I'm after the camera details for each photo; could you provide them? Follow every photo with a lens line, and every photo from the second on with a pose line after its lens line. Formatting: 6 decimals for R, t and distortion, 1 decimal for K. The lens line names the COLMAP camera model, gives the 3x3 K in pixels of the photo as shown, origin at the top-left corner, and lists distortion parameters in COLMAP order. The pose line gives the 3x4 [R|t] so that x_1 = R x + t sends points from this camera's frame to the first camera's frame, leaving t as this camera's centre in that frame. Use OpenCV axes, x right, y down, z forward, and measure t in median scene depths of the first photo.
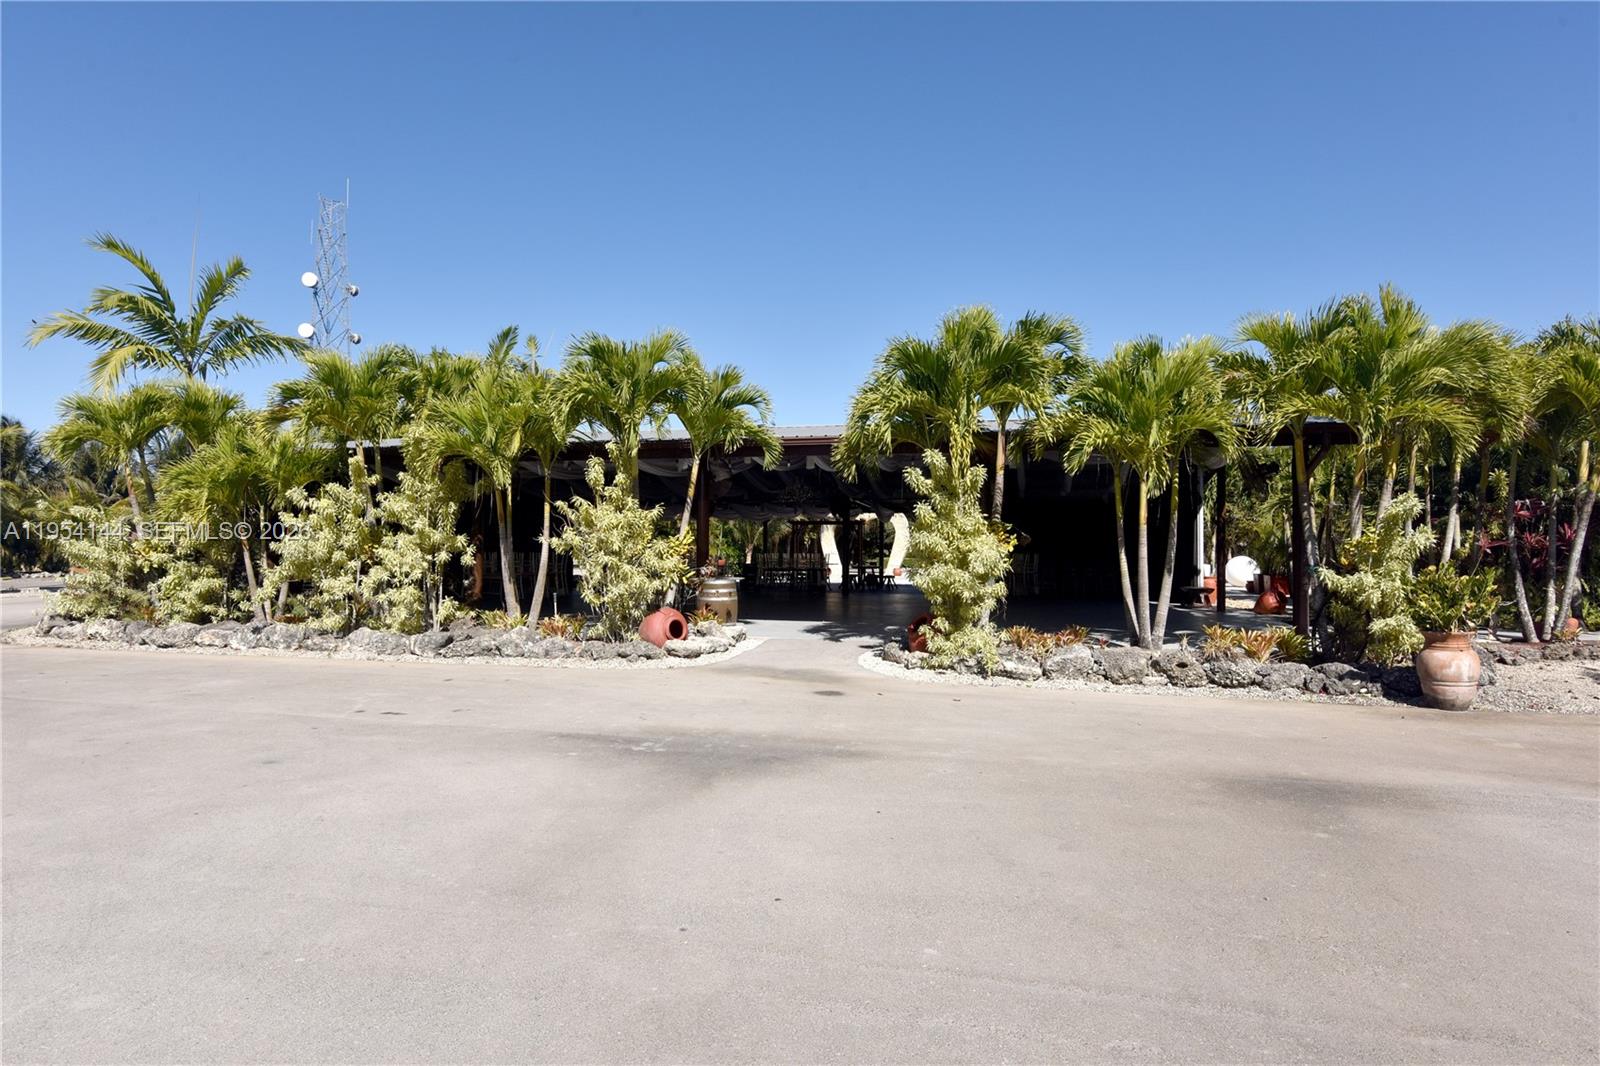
lens RADIAL K [[997.3, 0, 796.4], [0, 997.3, 534.7], [0, 0, 1]] dist [-0.002145, -0.000032]
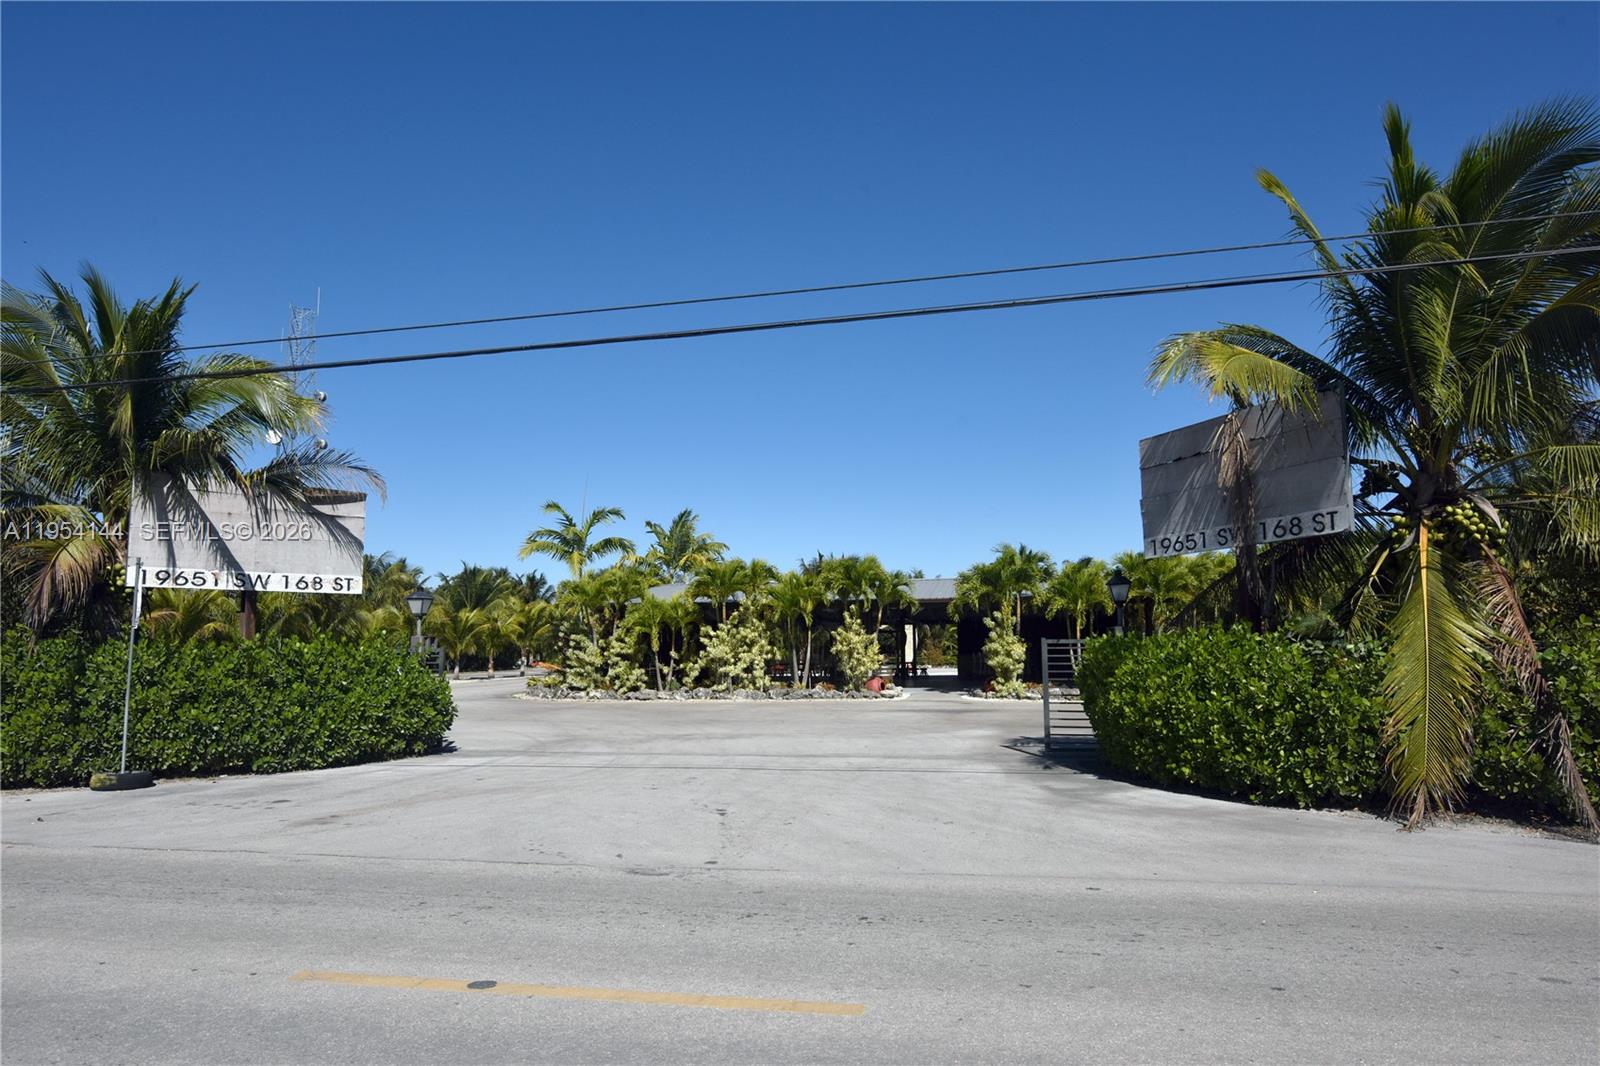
lens RADIAL K [[1112.2, 0, 802.8], [0, 1112.2, 531.5], [0, 0, 1]] dist [0.005441, 0.000315]
pose [[0.998119, -0.006899, 0.060914, -0.489327], [0.012558, 0.995585, -0.093023, -0.026394], [-0.060003, 0.093614, 0.993799, -1.687343]]
